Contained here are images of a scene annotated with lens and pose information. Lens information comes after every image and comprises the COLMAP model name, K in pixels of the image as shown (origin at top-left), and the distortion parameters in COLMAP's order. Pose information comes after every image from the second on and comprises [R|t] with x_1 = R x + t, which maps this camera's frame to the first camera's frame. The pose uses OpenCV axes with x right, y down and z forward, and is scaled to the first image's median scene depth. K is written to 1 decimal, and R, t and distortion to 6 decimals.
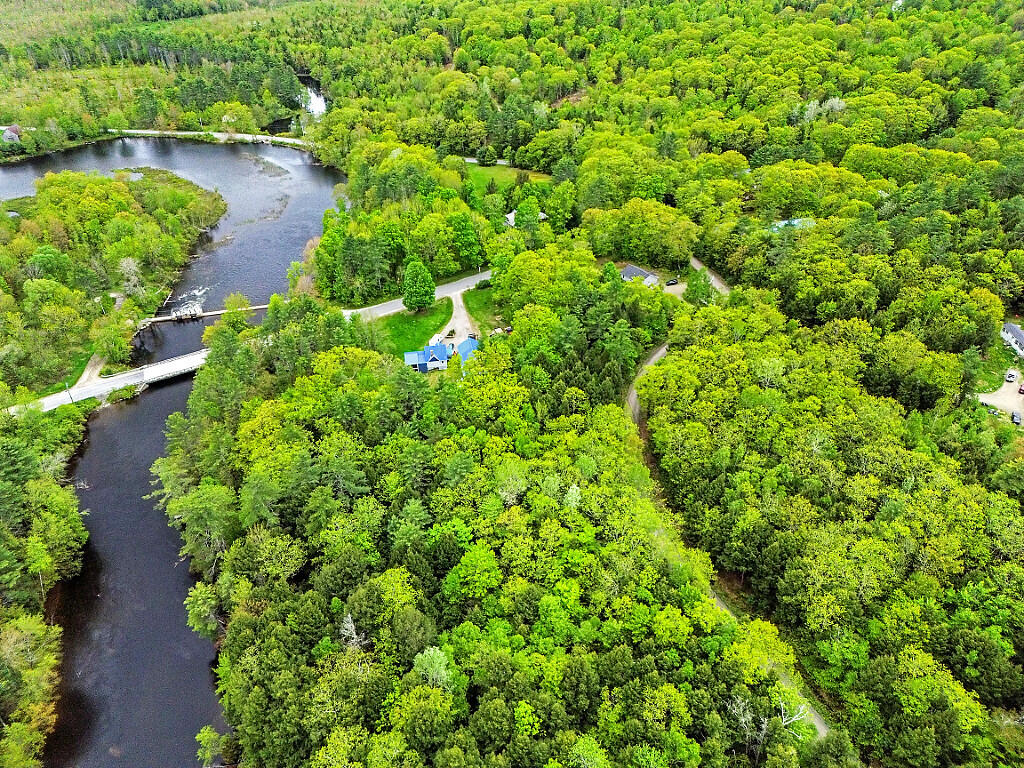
lens RADIAL K [[718.8, 0, 511.8], [0, 718.8, 385.2], [0, 0, 1]] dist [0.025448, -0.006216]
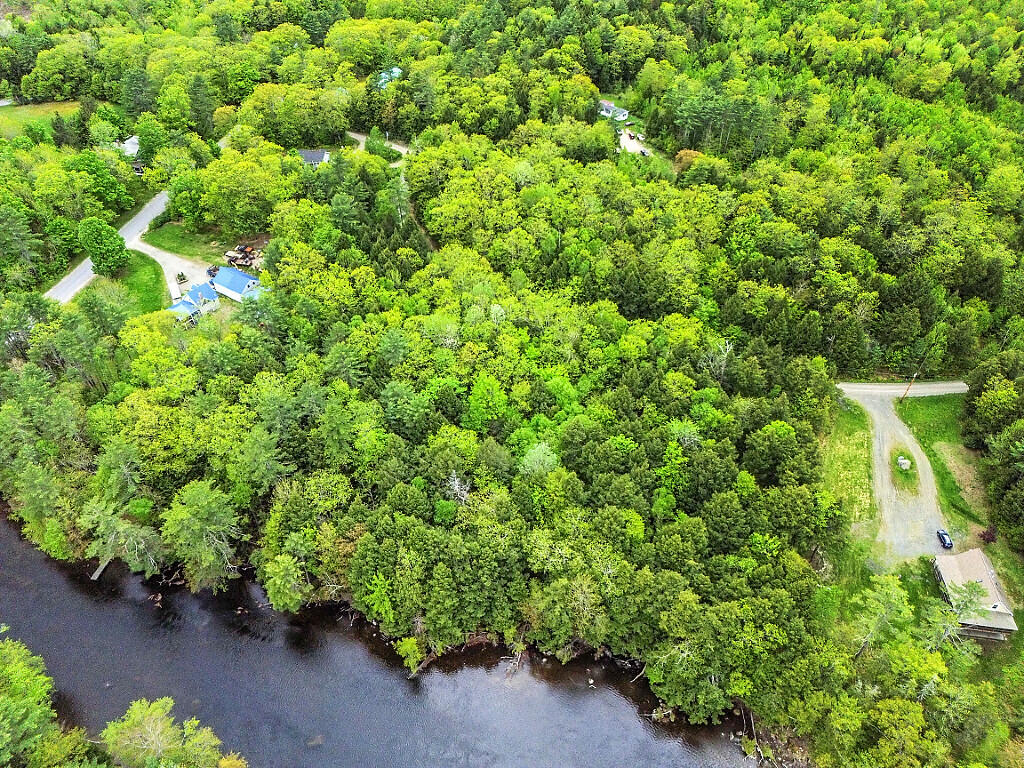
lens RADIAL K [[718.8, 0, 510.9], [0, 718.8, 382.8], [0, 0, 1]] dist [0.025448, -0.006216]
pose [[0.689579, -0.484673, 0.538121, -0.520138], [0.405786, 0.874031, 0.267221, -0.046383], [-0.599849, 0.034092, 0.799387, 0.046113]]
